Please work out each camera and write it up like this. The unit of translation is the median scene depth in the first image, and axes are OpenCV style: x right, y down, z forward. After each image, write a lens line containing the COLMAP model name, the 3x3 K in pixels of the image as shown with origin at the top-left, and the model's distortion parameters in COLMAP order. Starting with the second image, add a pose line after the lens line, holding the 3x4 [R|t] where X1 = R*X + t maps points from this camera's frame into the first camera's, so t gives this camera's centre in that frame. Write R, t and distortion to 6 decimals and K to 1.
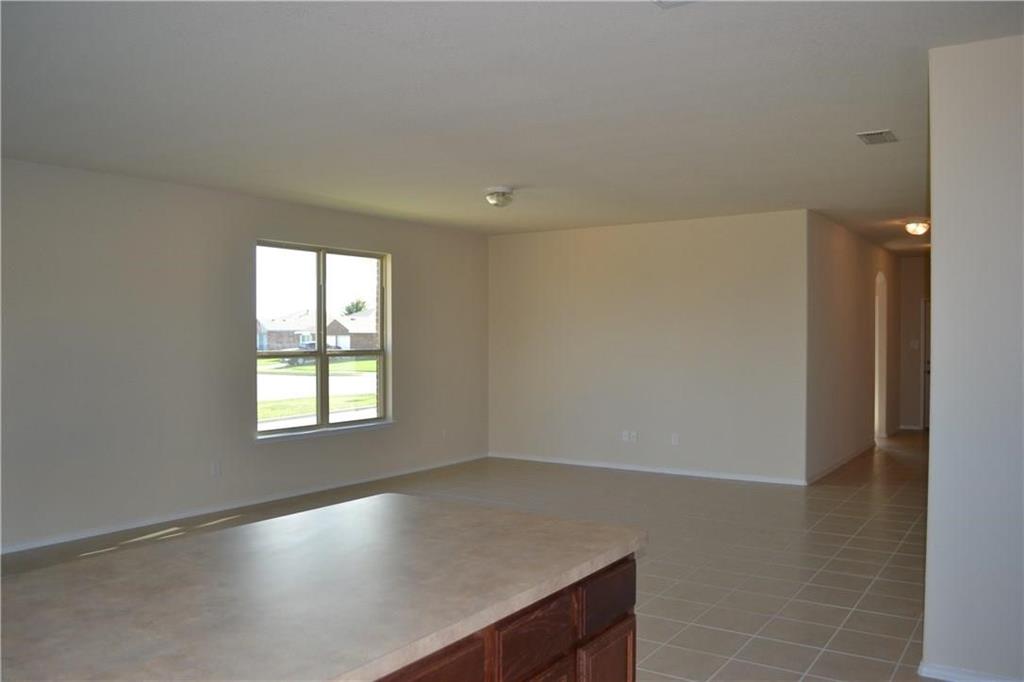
lens RADIAL K [[819.6, 0, 512.0], [0, 819.6, 341.0], [0, 0, 1]] dist [-0.003125, -0.167705]
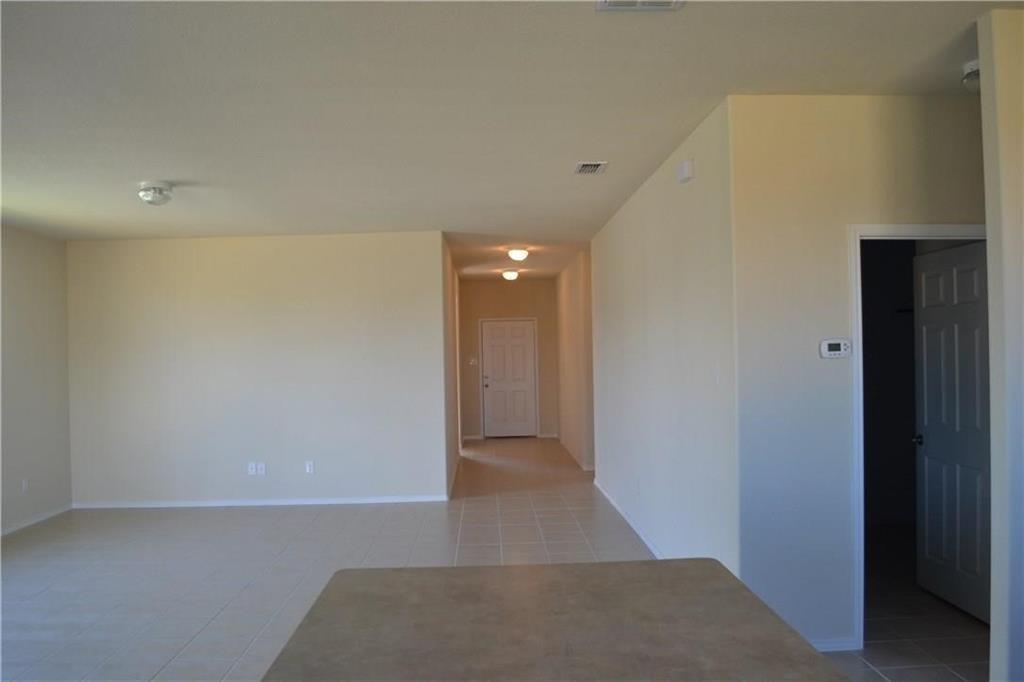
lens RADIAL K [[819.6, 0, 512.0], [0, 819.6, 341.0], [0, 0, 1]] dist [-0.003125, -0.167705]
pose [[0.818025, -0.009852, 0.575099, -0.169927], [0.024526, 0.999541, -0.017763, -0.002501], [-0.574660, 0.028635, 0.817891, 0.109070]]
